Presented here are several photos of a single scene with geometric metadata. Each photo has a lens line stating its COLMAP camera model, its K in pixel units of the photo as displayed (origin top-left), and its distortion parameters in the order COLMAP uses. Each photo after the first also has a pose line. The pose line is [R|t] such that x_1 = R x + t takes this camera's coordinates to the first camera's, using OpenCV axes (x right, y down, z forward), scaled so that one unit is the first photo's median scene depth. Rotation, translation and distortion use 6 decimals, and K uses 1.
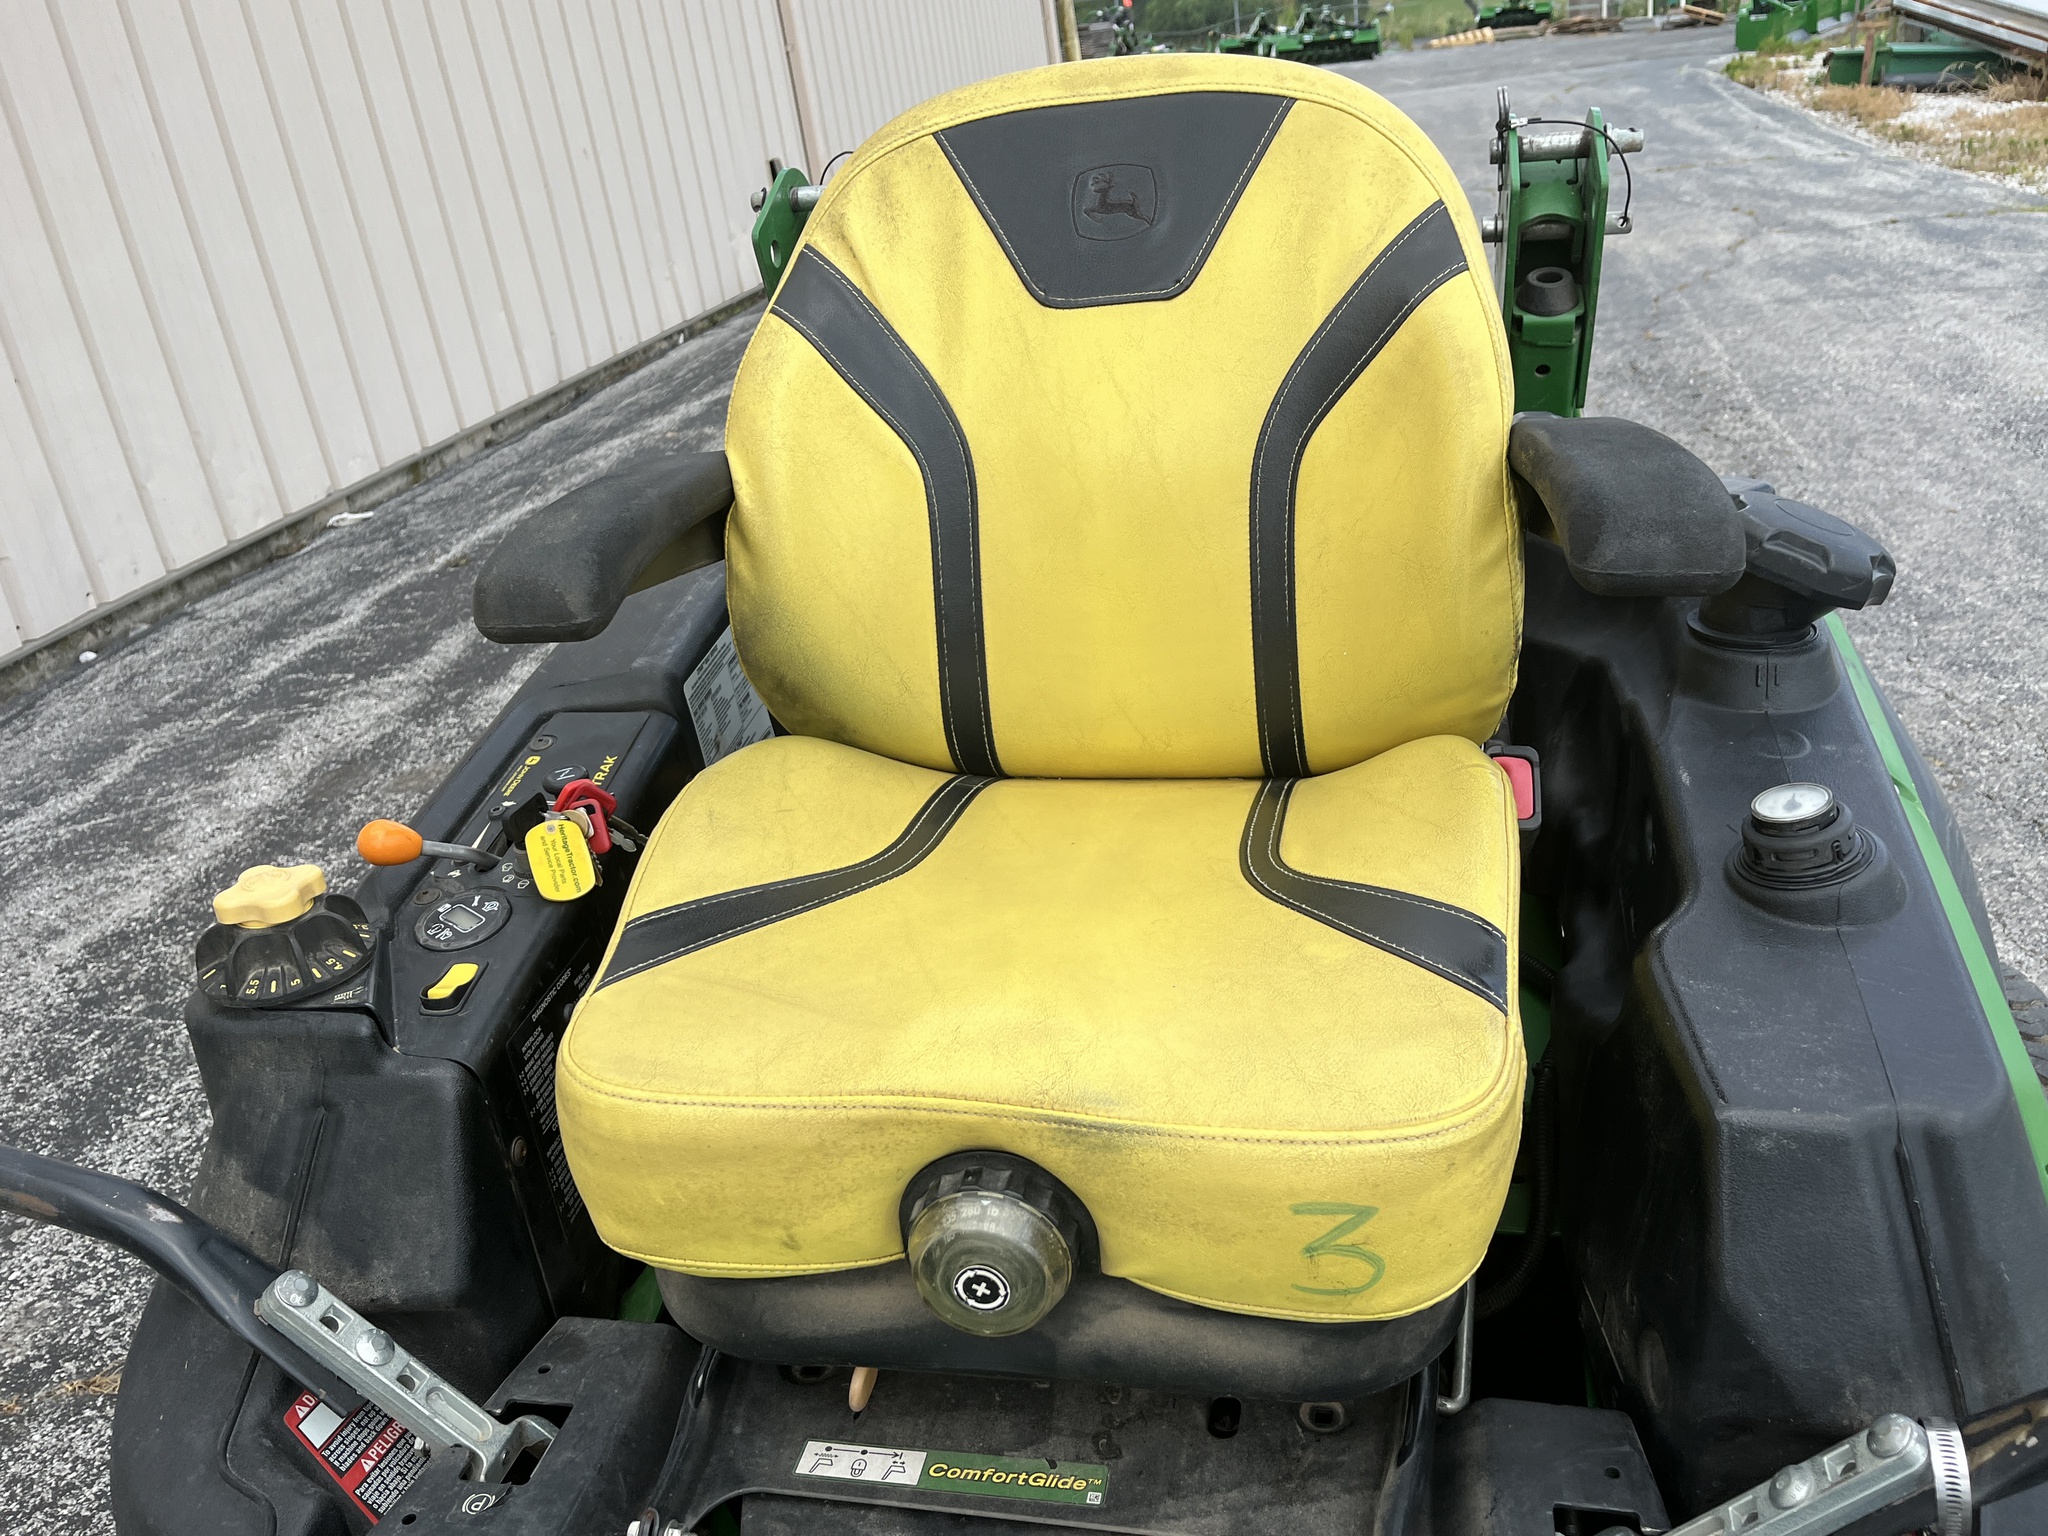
lens RADIAL K [[1654.7, 0, 1050.7], [0, 1654.7, 789.4], [0, 0, 1]] dist [0.071566, -0.109536]
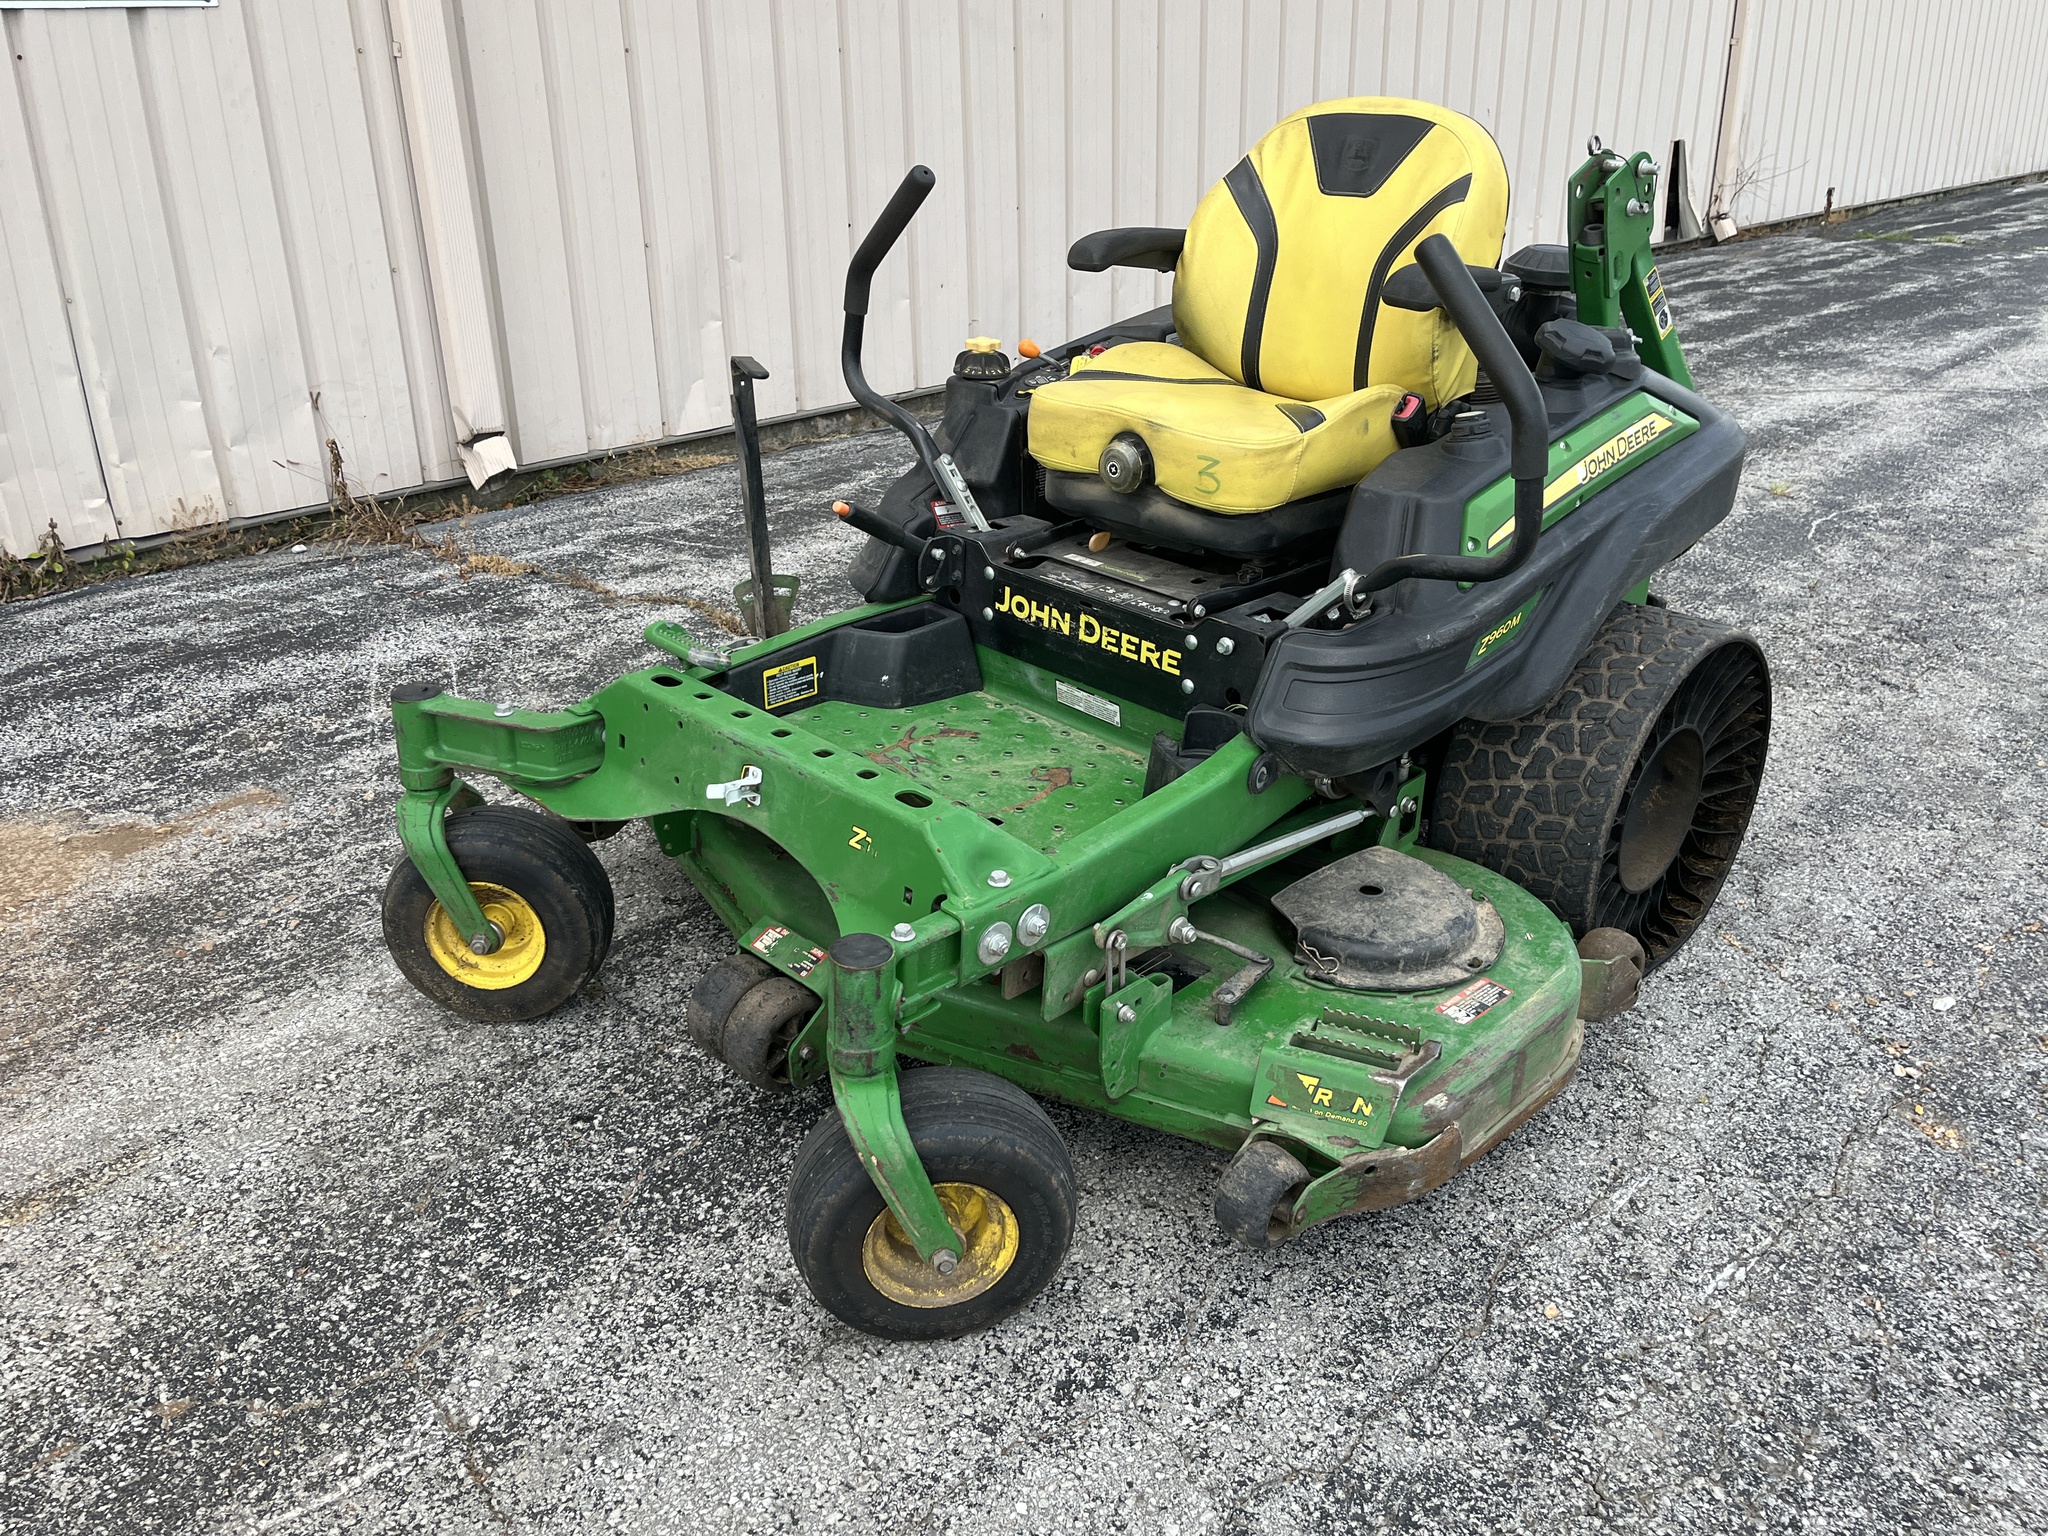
lens RADIAL K [[1654.7, 0, 1015.4], [0, 1654.7, 753.2], [0, 0, 1]] dist [0.071566, -0.109536]
pose [[0.830158, 0.314577, -0.460304, 0.164281], [-0.312309, 0.946307, 0.083468, 0.069082], [0.461845, 0.074466, 0.883829, -0.213976]]
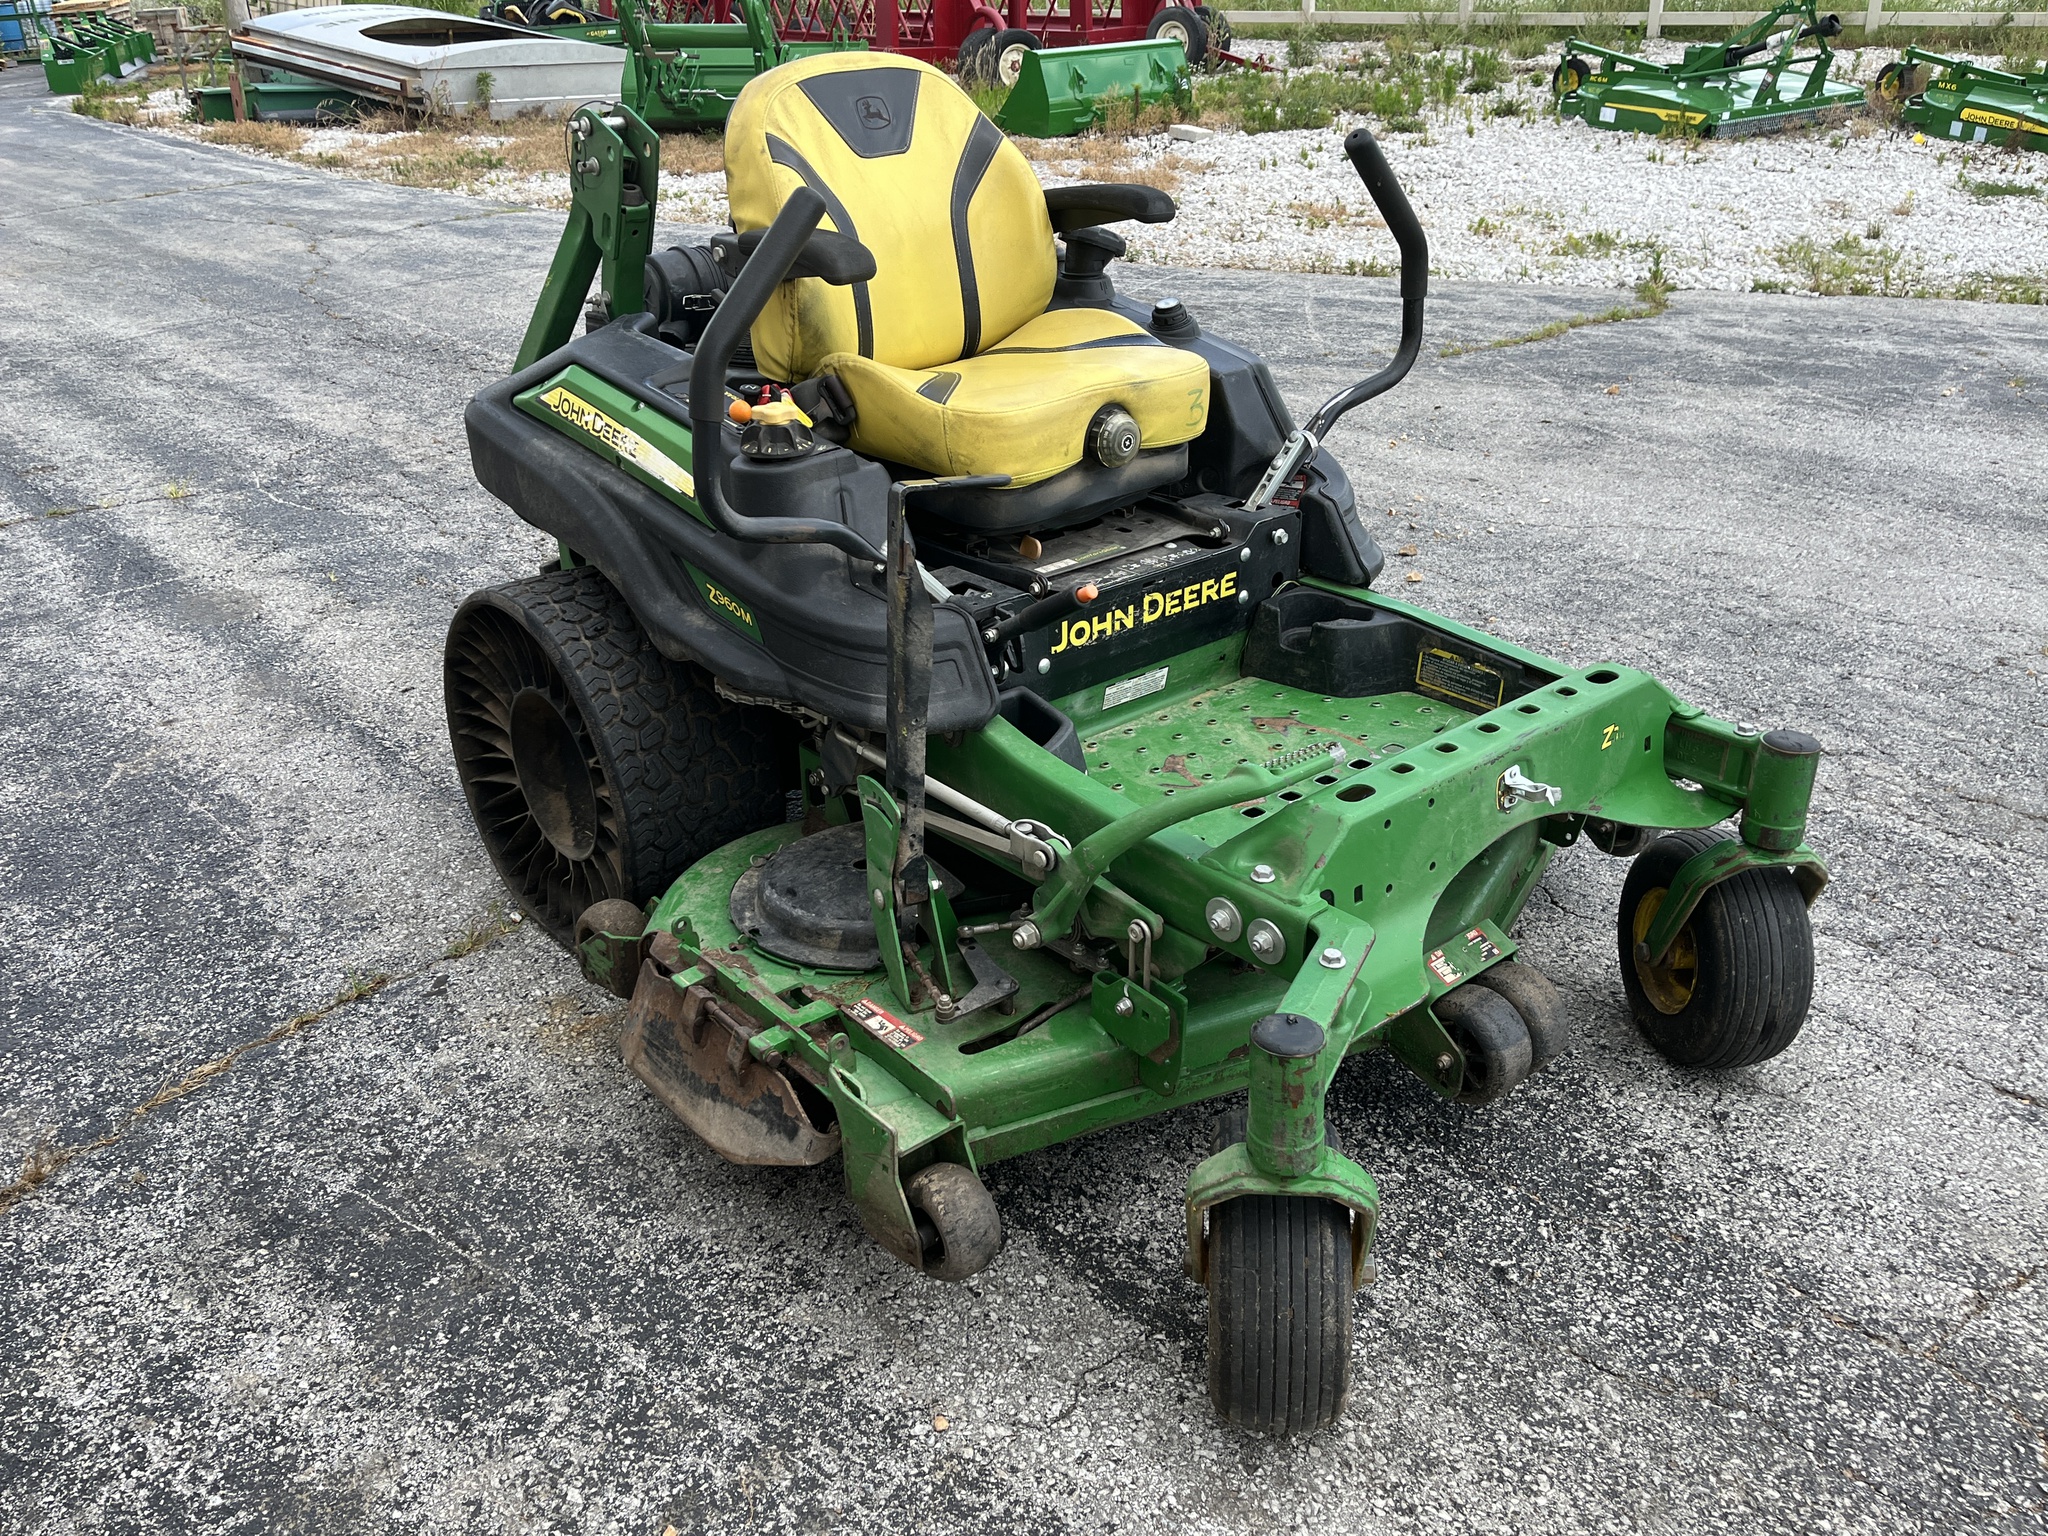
lens RADIAL K [[1651.0, 0, 1010.7], [0, 1651.0, 772.7], [0, 0, 1]] dist [0.063724, -0.089778]
pose [[0.618566, -0.283588, 0.732772, -0.295280], [0.307041, 0.945685, 0.106800, 0.054810], [-0.723258, 0.158928, 0.672041, -0.092839]]
